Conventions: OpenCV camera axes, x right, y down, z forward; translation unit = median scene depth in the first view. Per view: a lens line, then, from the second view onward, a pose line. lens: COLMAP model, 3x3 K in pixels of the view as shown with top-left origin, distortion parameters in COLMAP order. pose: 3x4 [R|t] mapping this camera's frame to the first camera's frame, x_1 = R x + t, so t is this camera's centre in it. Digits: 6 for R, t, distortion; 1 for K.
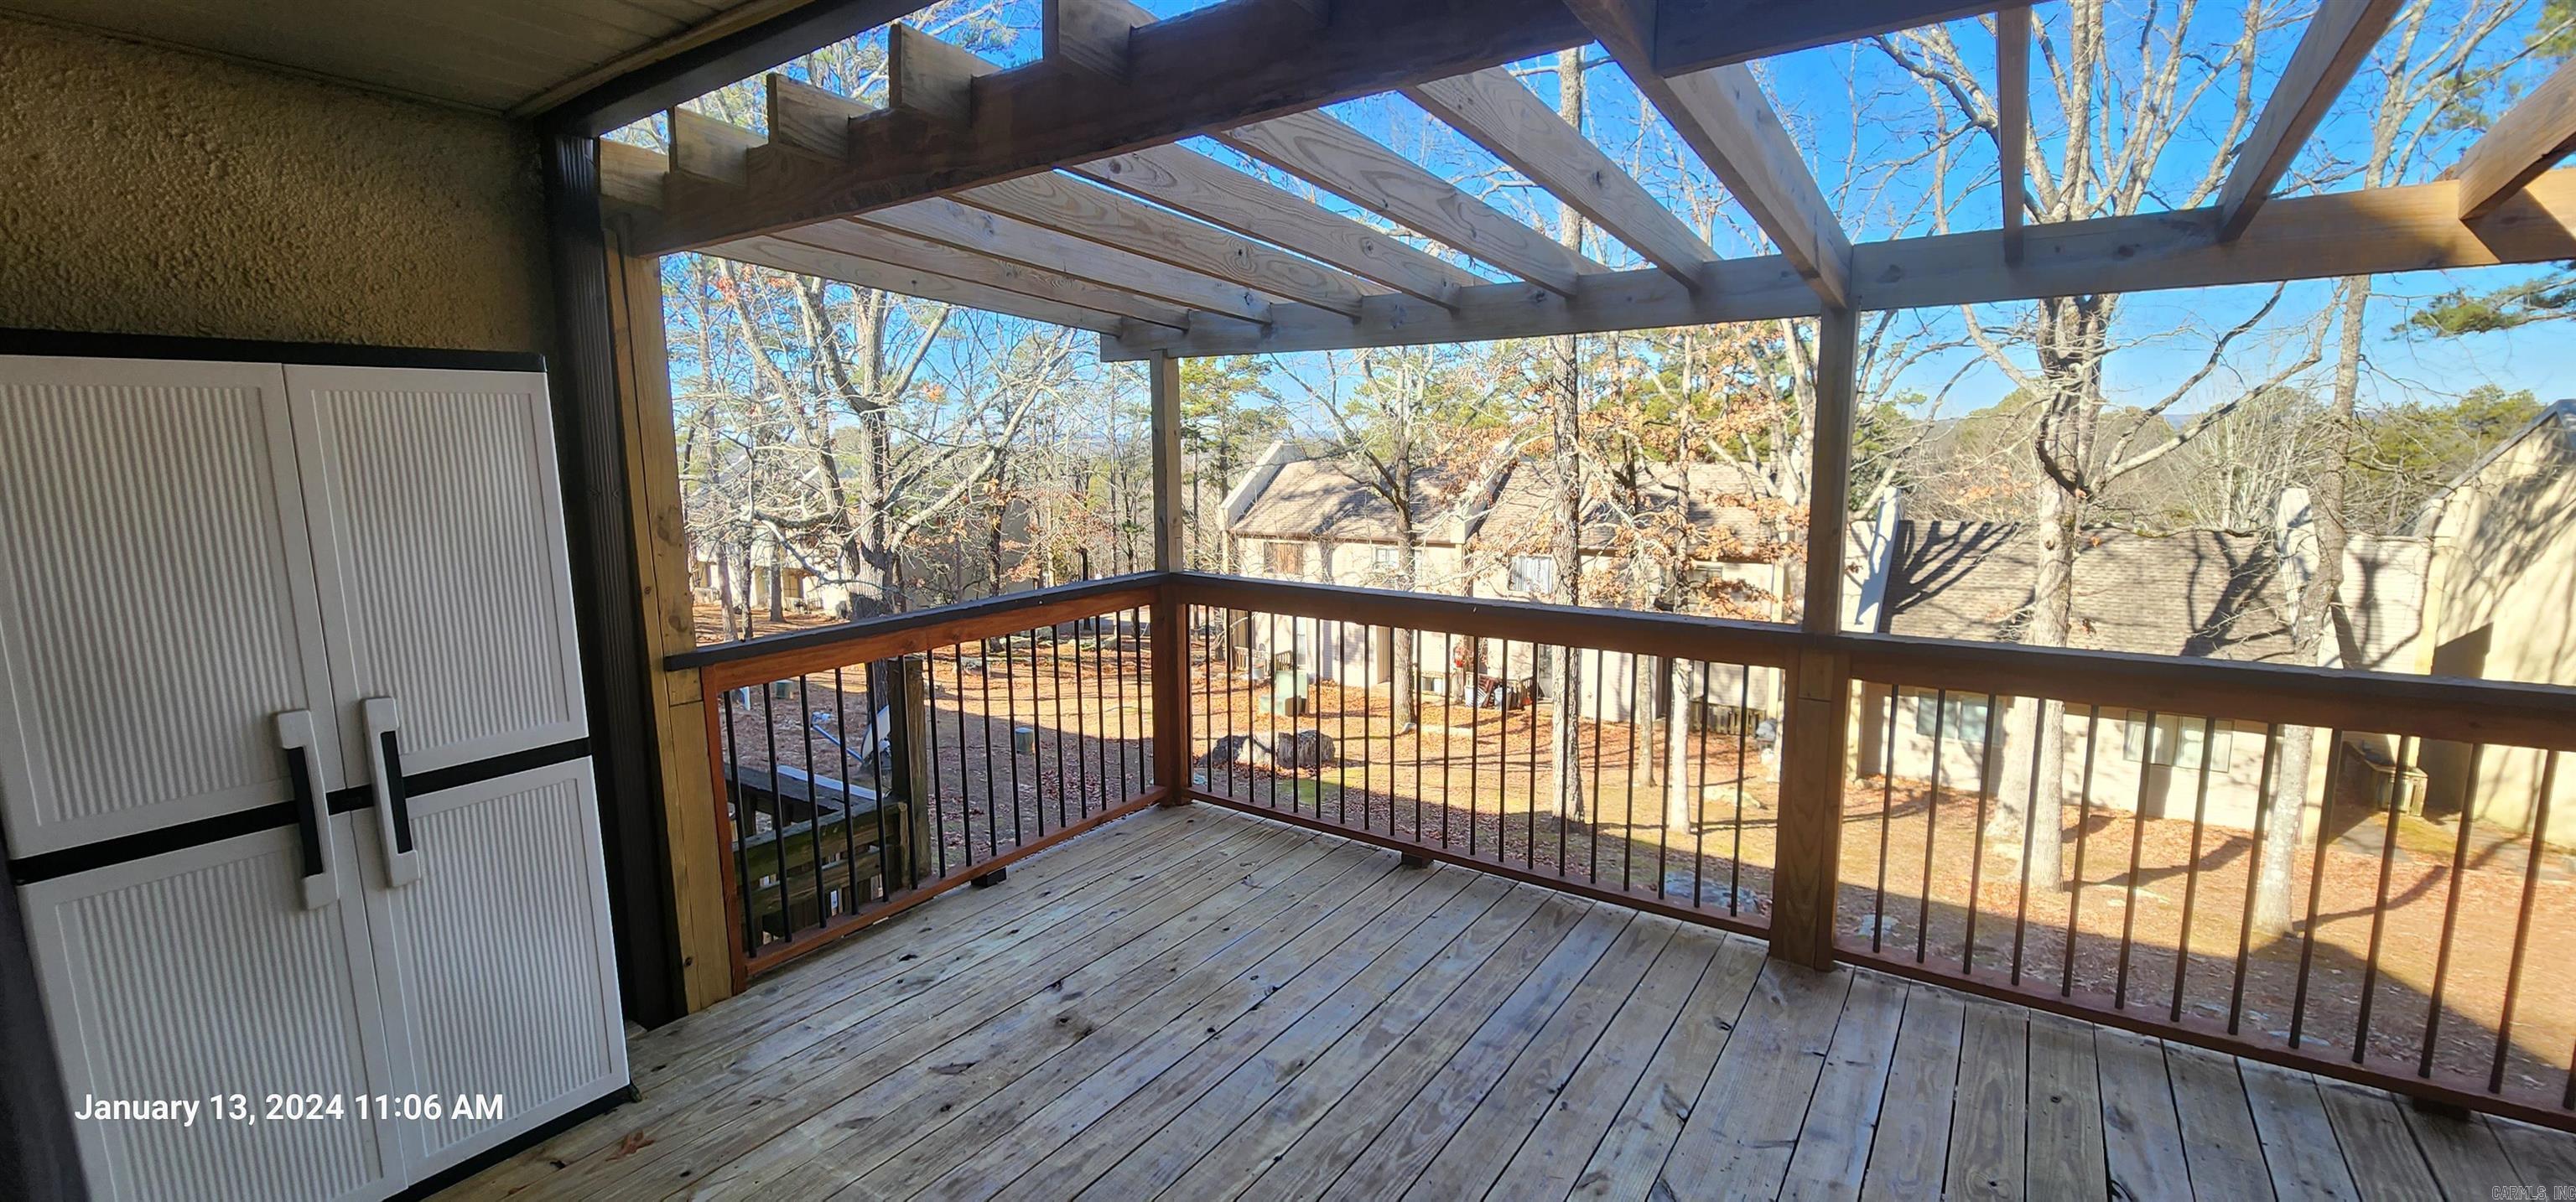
lens RADIAL K [[1059.8, 0, 1296.6], [0, 1059.8, 592.6], [0, 0, 1]] dist [-0.000898, 0.000374]
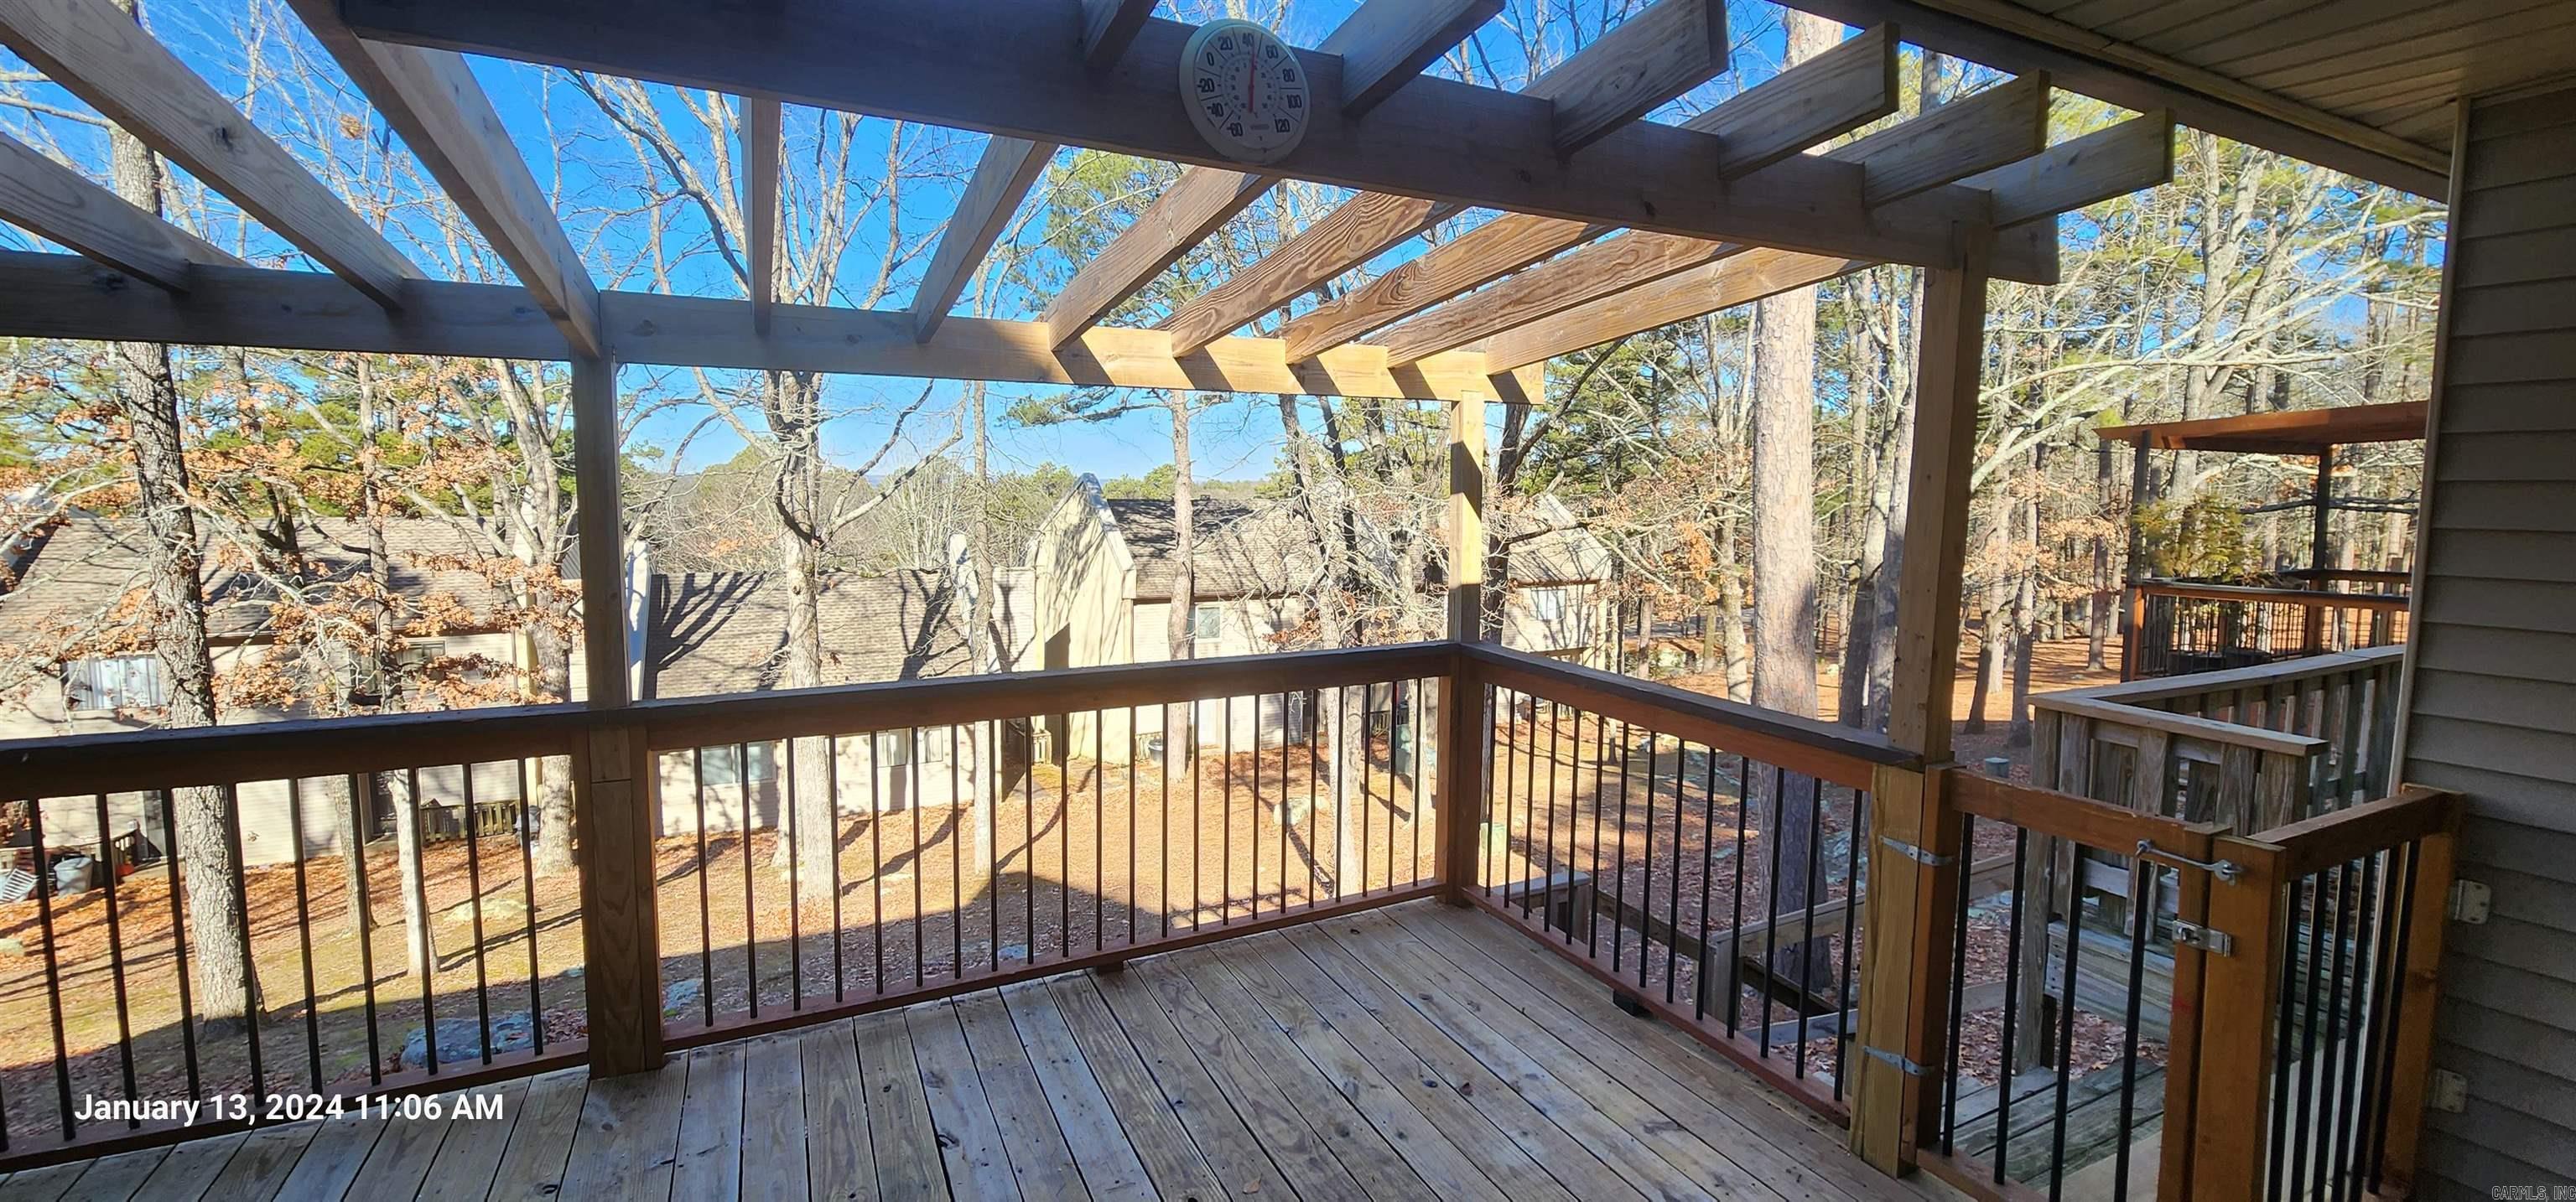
lens RADIAL K [[1059.8, 0, 1296.6], [0, 1059.8, 592.6], [0, 0, 1]] dist [-0.000898, 0.000374]
pose [[0.481106, -0.068233, 0.874003, -0.003663], [0.110903, 0.993694, 0.016530, -0.002586], [-0.869619, 0.088977, 0.485639, 0.008357]]
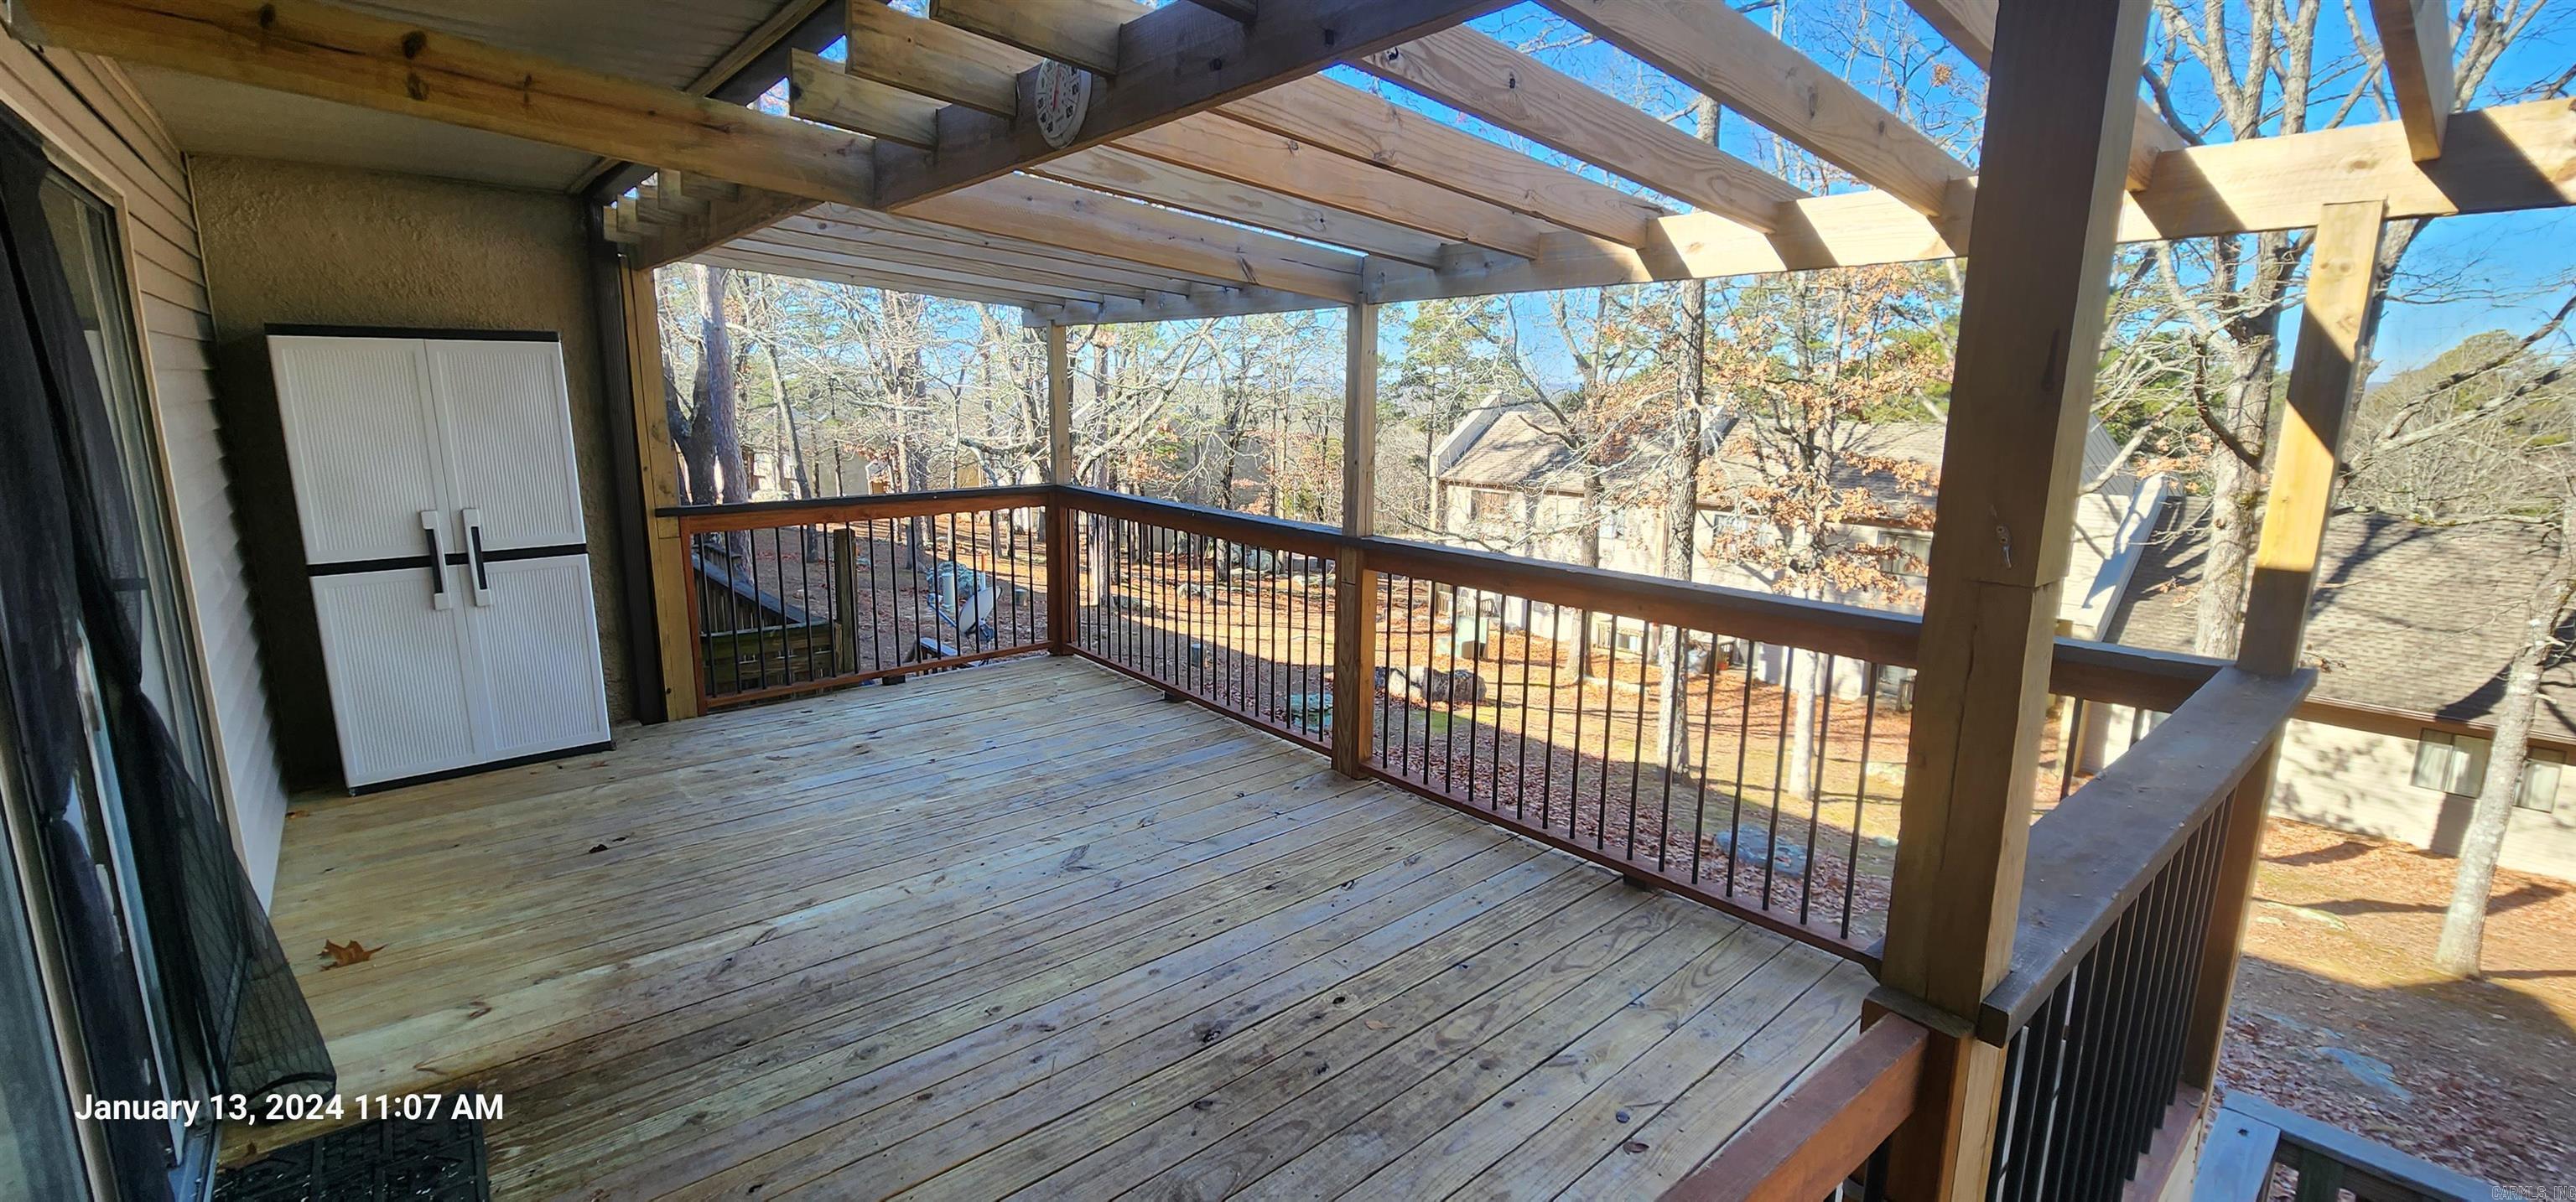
lens RADIAL K [[1059.8, 0, 1296.6], [0, 1059.8, 592.6], [0, 0, 1]] dist [-0.000898, 0.000374]
pose [[0.967990, 0.068895, -0.241347, 0.211097], [-0.057052, 0.996815, 0.055725, 0.010762], [0.244418, -0.040172, 0.968838, -0.103163]]
